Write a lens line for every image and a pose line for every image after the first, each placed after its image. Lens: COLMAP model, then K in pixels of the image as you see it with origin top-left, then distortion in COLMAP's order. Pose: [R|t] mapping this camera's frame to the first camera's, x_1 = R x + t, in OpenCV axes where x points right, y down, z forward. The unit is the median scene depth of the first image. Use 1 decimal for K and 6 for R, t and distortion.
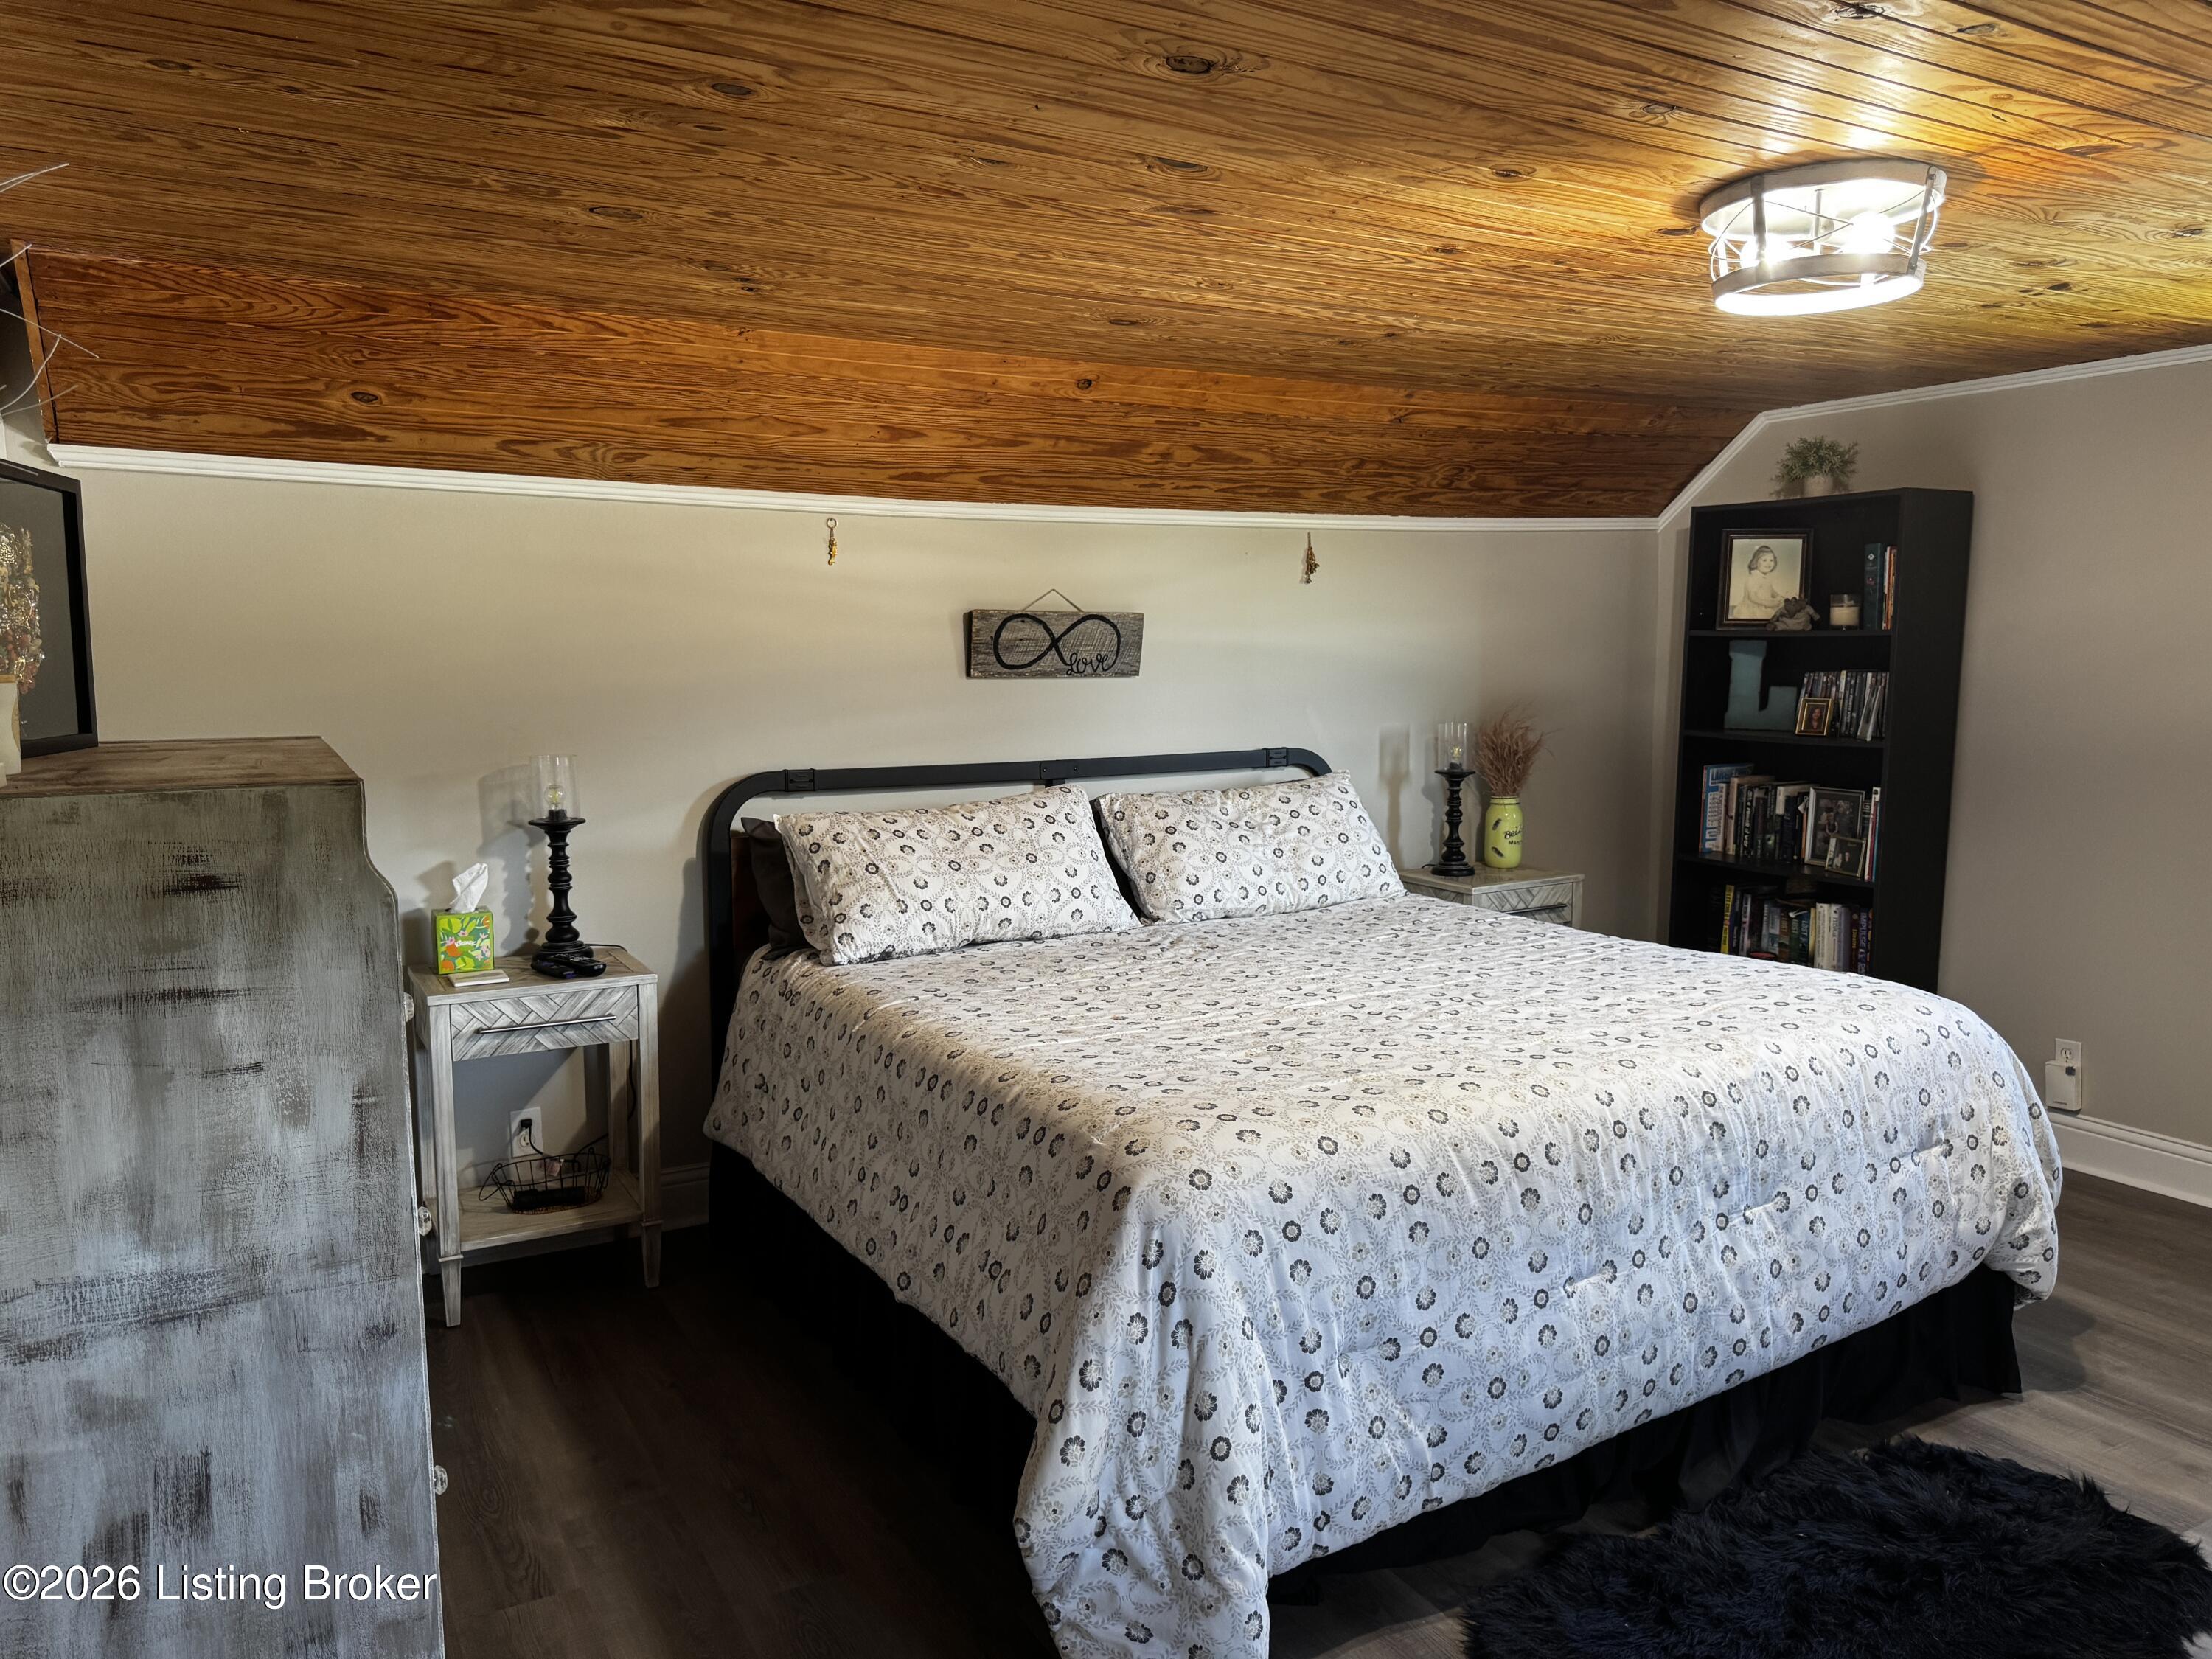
lens RADIAL K [[1565.5, 0, 1106.0], [0, 1565.5, 829.5], [0, 0, 1]] dist [0.146137, -0.275494]
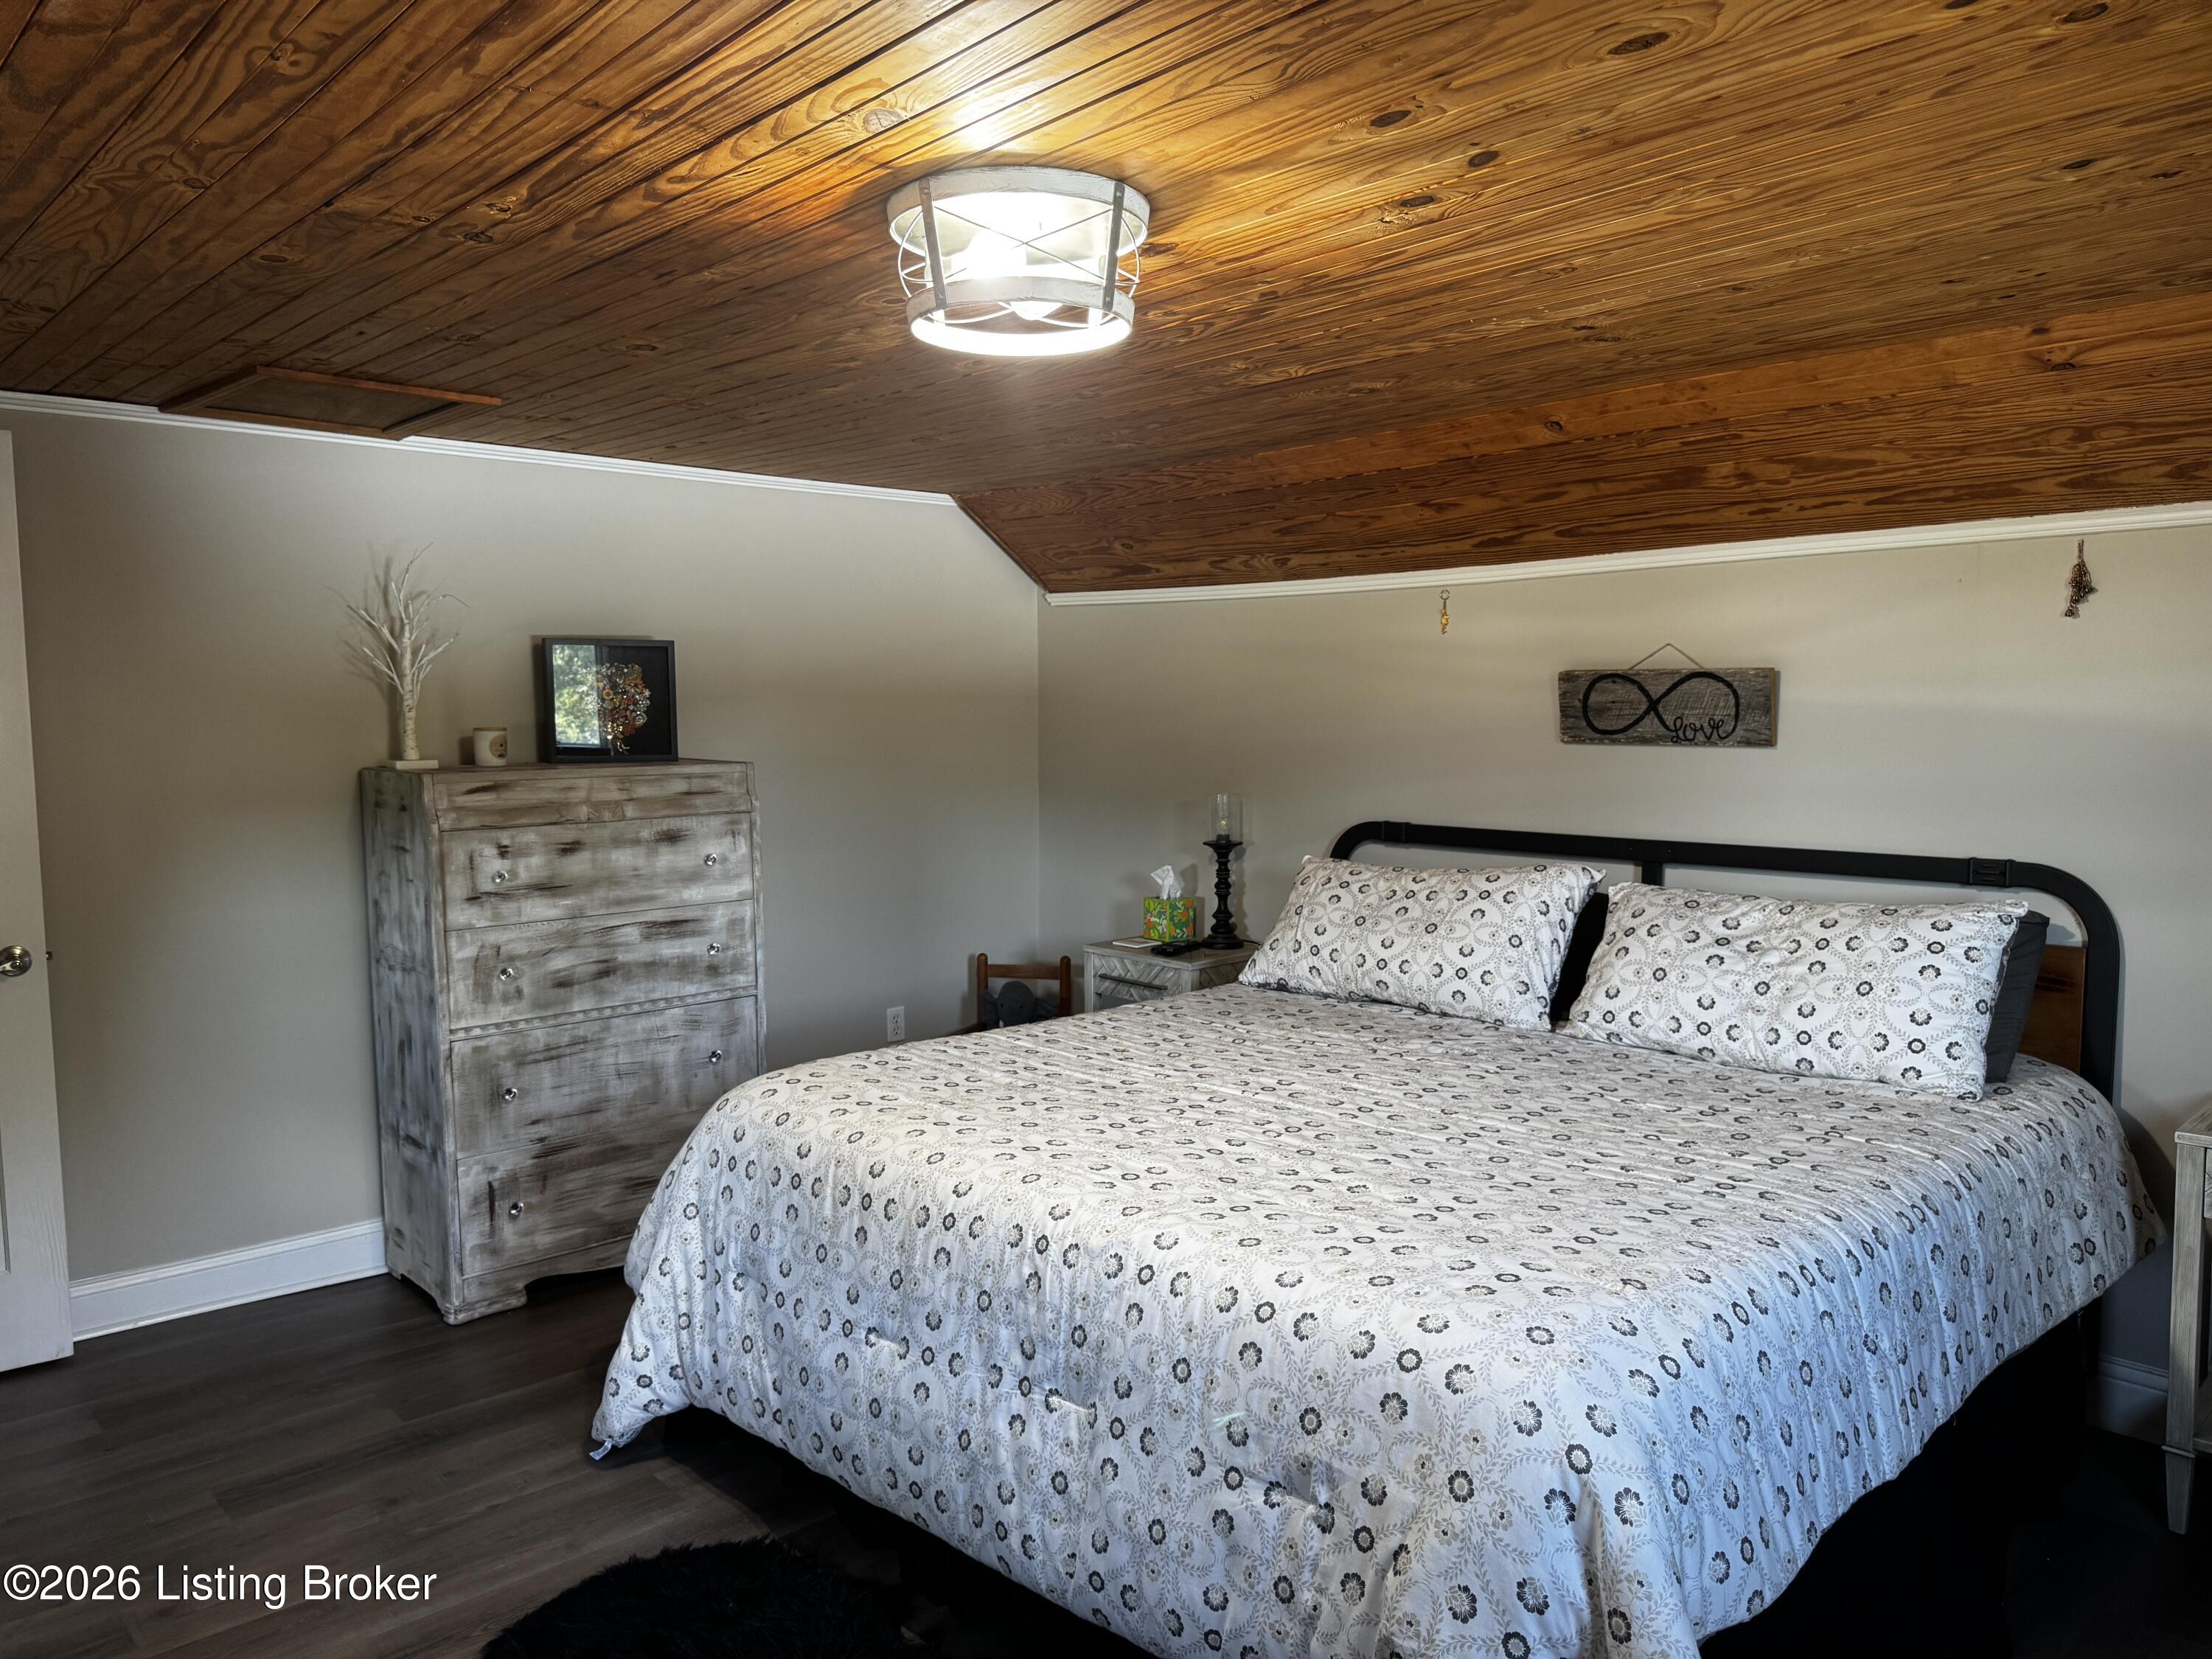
lens RADIAL K [[1565.5, 0, 1106.0], [0, 1565.5, 829.5], [0, 0, 1]] dist [0.146137, -0.275494]
pose [[0.218117, 0.082619, -0.972419, 0.865888], [-0.104927, 0.992620, 0.060800, -0.082052], [0.970266, 0.088772, 0.225176, 0.582101]]
